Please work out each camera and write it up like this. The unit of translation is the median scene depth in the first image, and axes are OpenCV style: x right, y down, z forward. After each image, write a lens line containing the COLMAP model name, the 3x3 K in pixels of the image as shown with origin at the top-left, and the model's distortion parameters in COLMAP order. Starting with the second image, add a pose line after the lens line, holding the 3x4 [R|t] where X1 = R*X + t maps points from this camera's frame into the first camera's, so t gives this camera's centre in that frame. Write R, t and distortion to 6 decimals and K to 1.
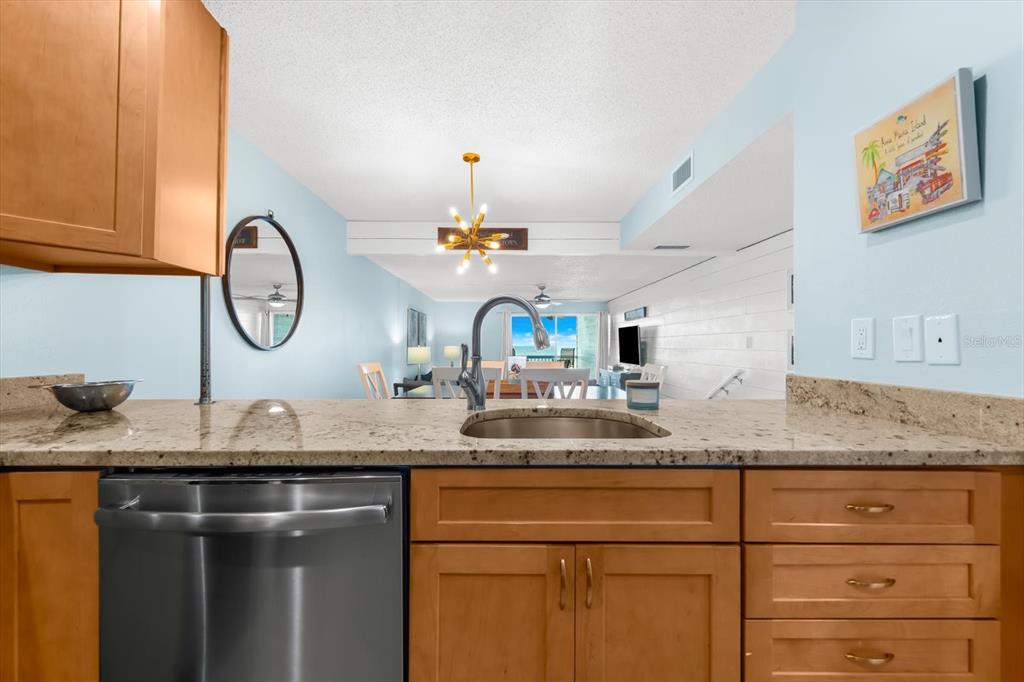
lens RADIAL K [[416.6, 0, 509.3], [0, 416.6, 343.7], [0, 0, 1]] dist [0.002695, -0.000168]
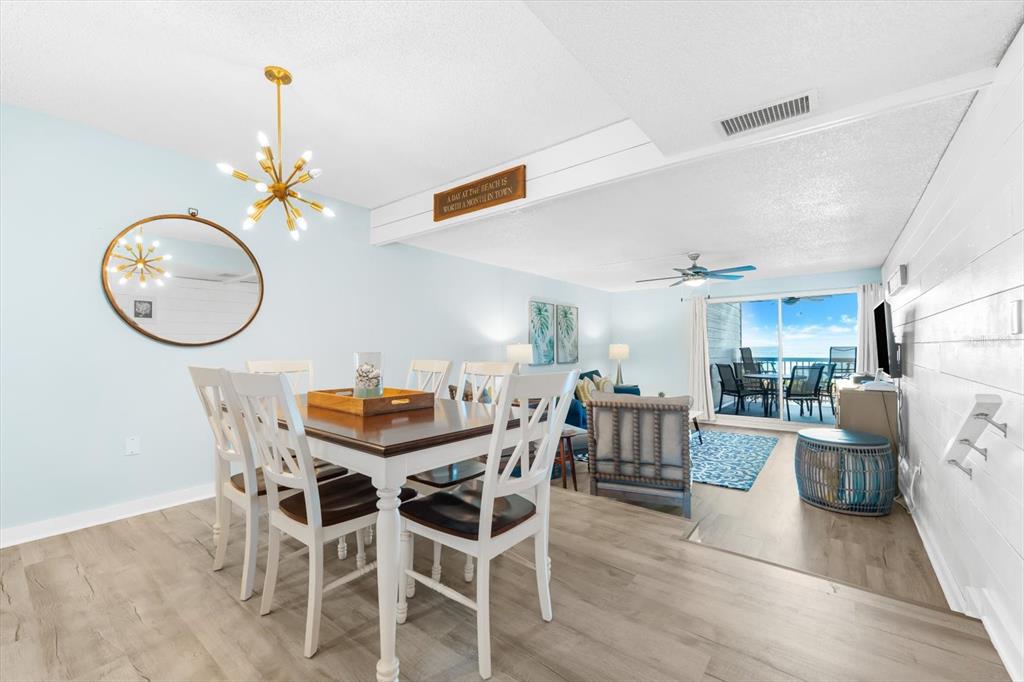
lens RADIAL K [[416.6, 0, 509.3], [0, 416.6, 343.7], [0, 0, 1]] dist [0.002695, -0.000168]
pose [[0.779709, -0.012043, -0.626026, 2.338323], [0.009635, 0.999927, -0.007237, 0.090164], [0.626068, -0.000389, 0.779768, 2.420735]]
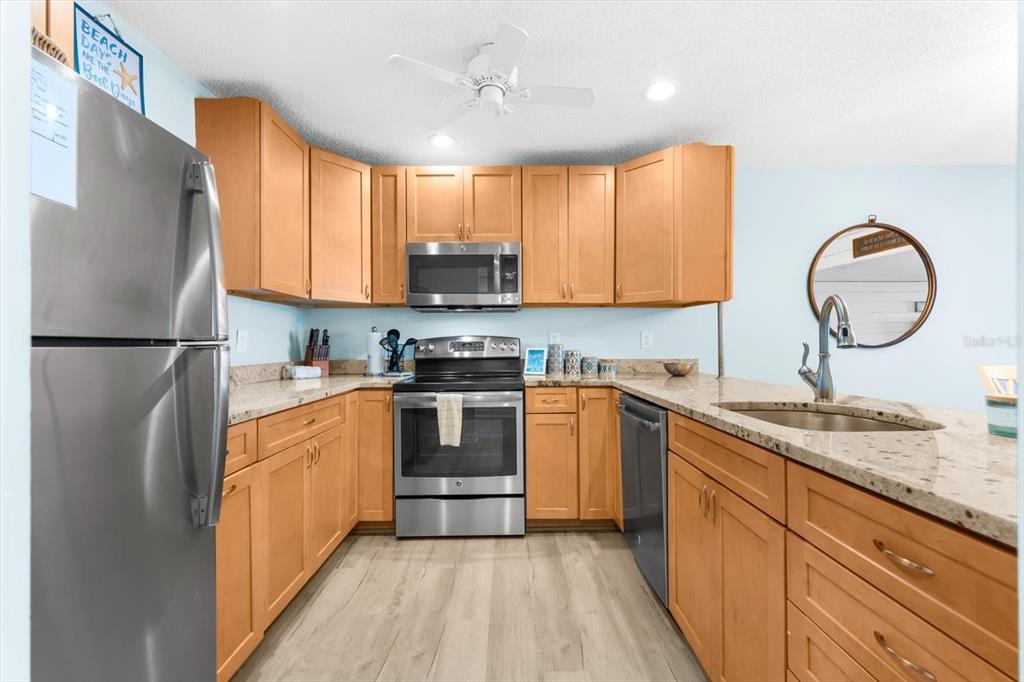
lens RADIAL K [[412.6, 0, 511.3], [0, 412.6, 338.8], [0, 0, 1]] dist [0.000082, -0.000442]
pose [[0.002464, -0.014323, -0.999894, 1.629152], [0.008019, 0.999866, -0.014303, 0.001147], [0.999965, -0.007982, 0.002578, 0.293498]]
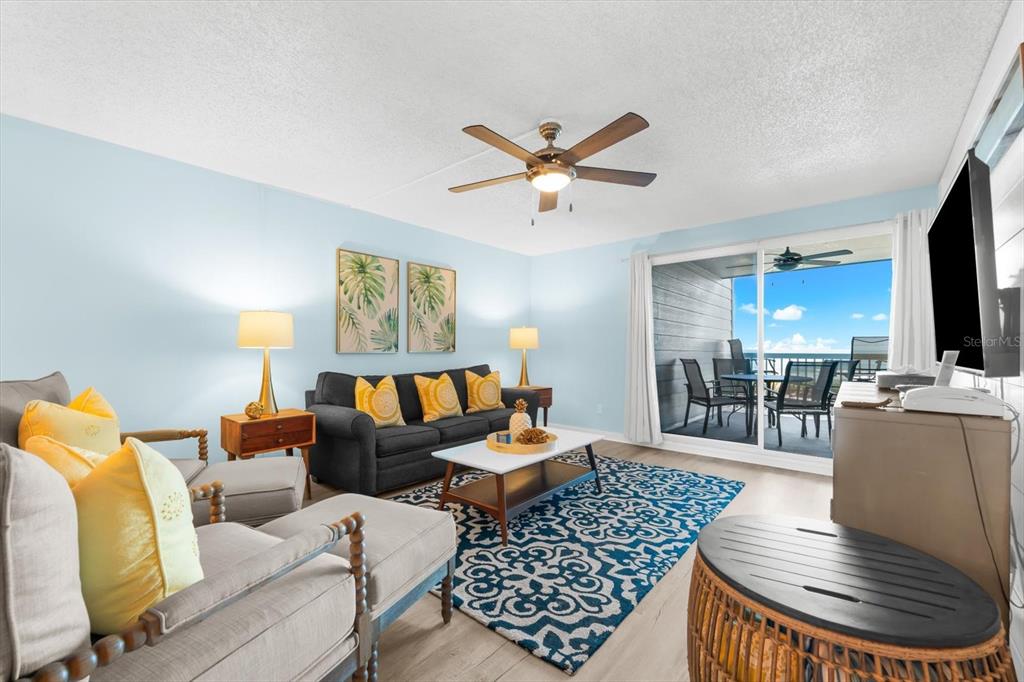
lens RADIAL K [[415.1, 0, 508.3], [0, 415.1, 349.5], [0, 0, 1]] dist [0.000889, 0.000002]
pose [[0.745568, 0.003869, -0.666419, 2.432156], [0.000357, 0.999981, 0.006205, 0.350579], [0.666430, -0.004864, 0.745552, 6.221061]]
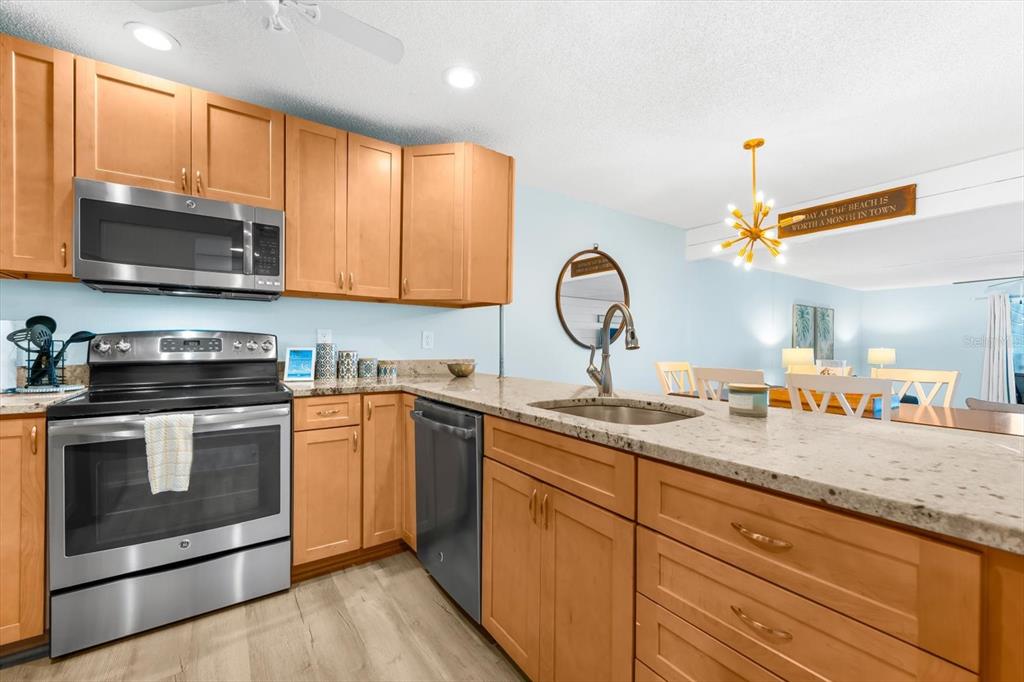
lens RADIAL K [[416.6, 0, 509.3], [0, 416.6, 343.7], [0, 0, 1]] dist [0.002695, -0.000168]
pose [[0.562843, 0.000599, -0.826564, 1.289520], [-0.002494, 0.999996, -0.000973, 0.002780], [0.826560, 0.002609, 0.562842, 0.094965]]
